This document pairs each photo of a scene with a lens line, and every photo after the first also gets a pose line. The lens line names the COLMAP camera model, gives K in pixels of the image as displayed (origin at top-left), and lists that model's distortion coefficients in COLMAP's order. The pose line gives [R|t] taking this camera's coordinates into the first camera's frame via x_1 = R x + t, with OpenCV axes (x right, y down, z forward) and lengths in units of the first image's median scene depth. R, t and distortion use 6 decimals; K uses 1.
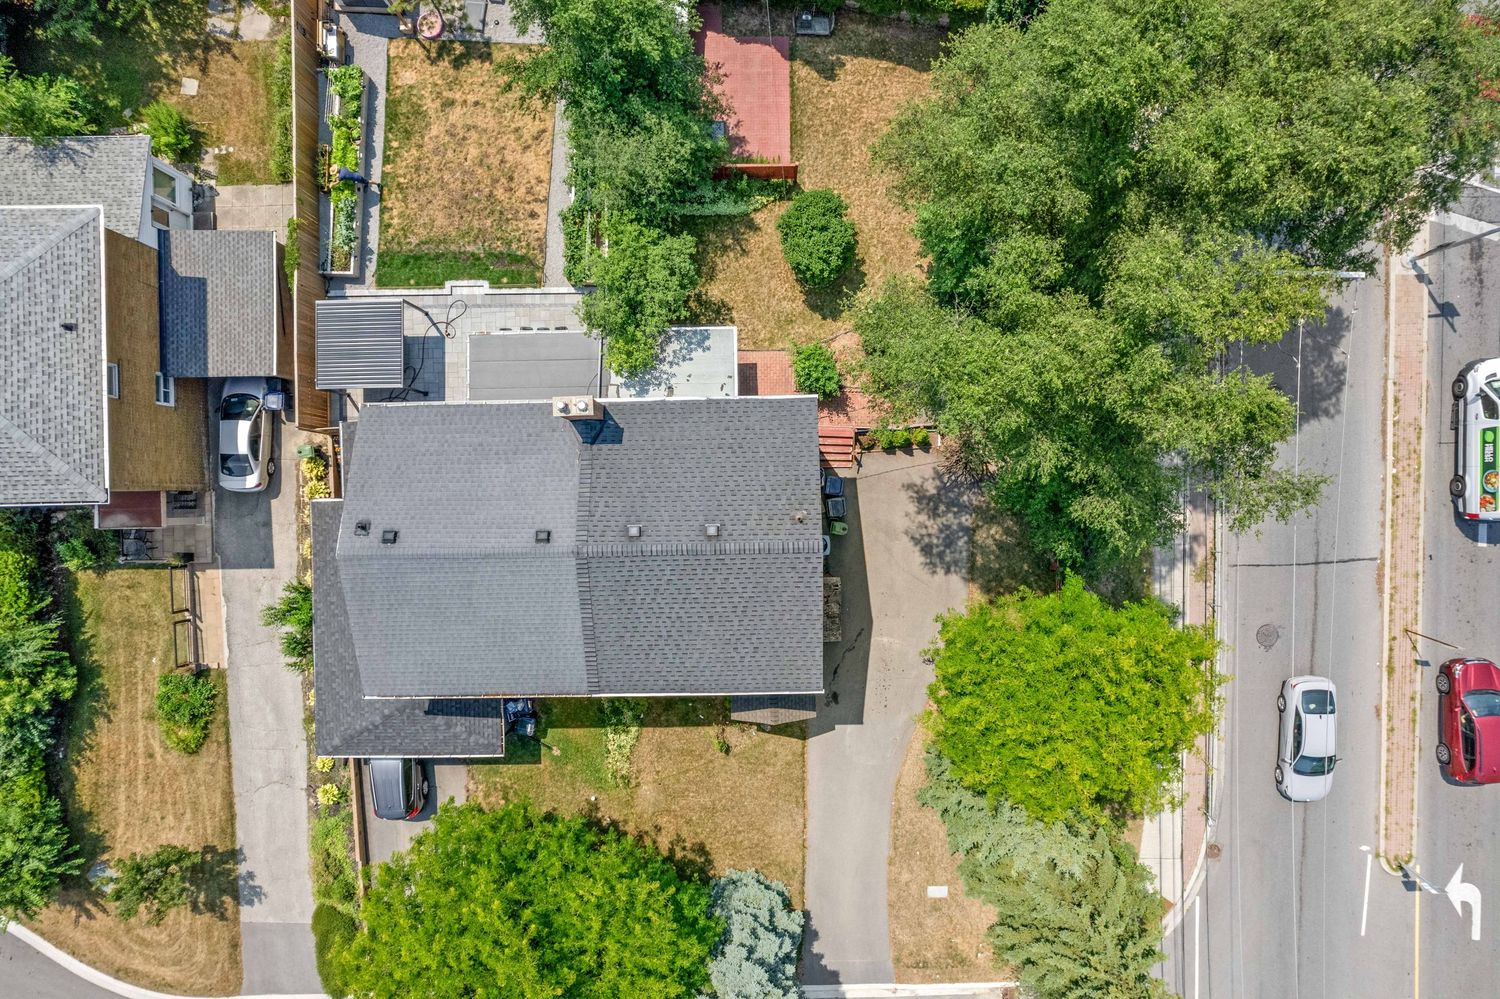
lens RADIAL K [[948.1, 0, 756.1], [0, 948.1, 501.4], [0, 0, 1]] dist [-0.066083, 0.054500]
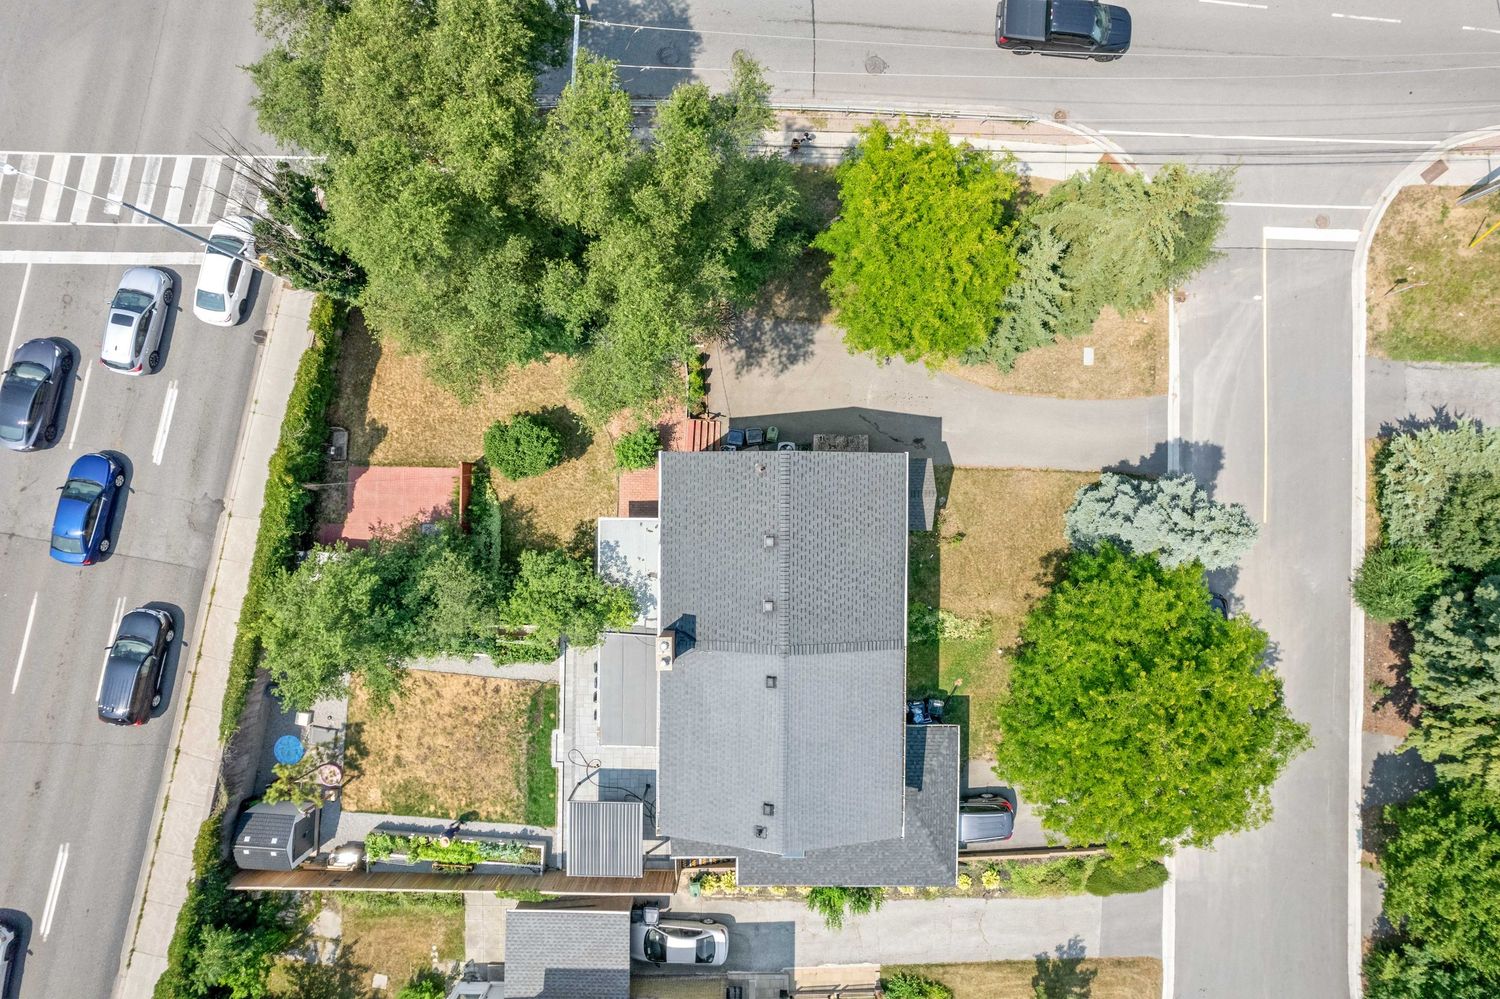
lens RADIAL K [[948.1, 0, 756.1], [0, 948.1, 501.4], [0, 0, 1]] dist [-0.066083, 0.054500]
pose [[0.024955, -0.999686, 0.002426, 0.001589], [0.999680, 0.024965, 0.004002, 0.005952], [-0.004061, 0.002325, 0.999989, -0.171253]]
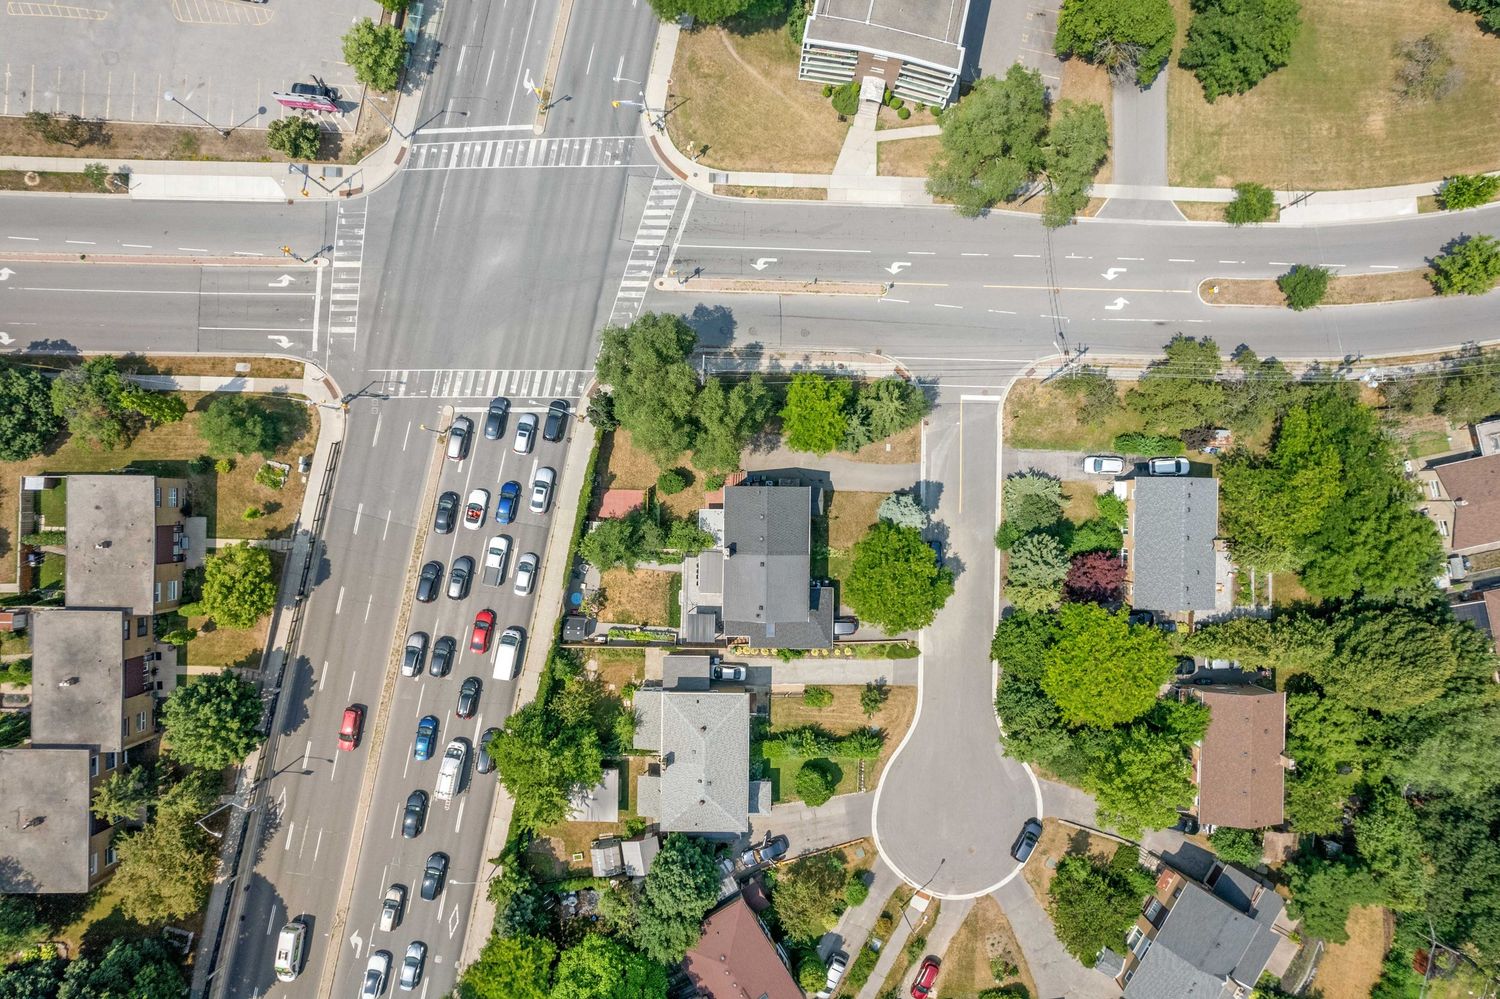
lens RADIAL K [[948.1, 0, 756.1], [0, 948.1, 501.4], [0, 0, 1]] dist [-0.066083, 0.054500]
pose [[0.030174, -0.999511, 0.008254, -0.014162], [0.999542, 0.030191, 0.001850, -0.000162], [-0.002098, 0.008194, 0.999964, -2.120332]]
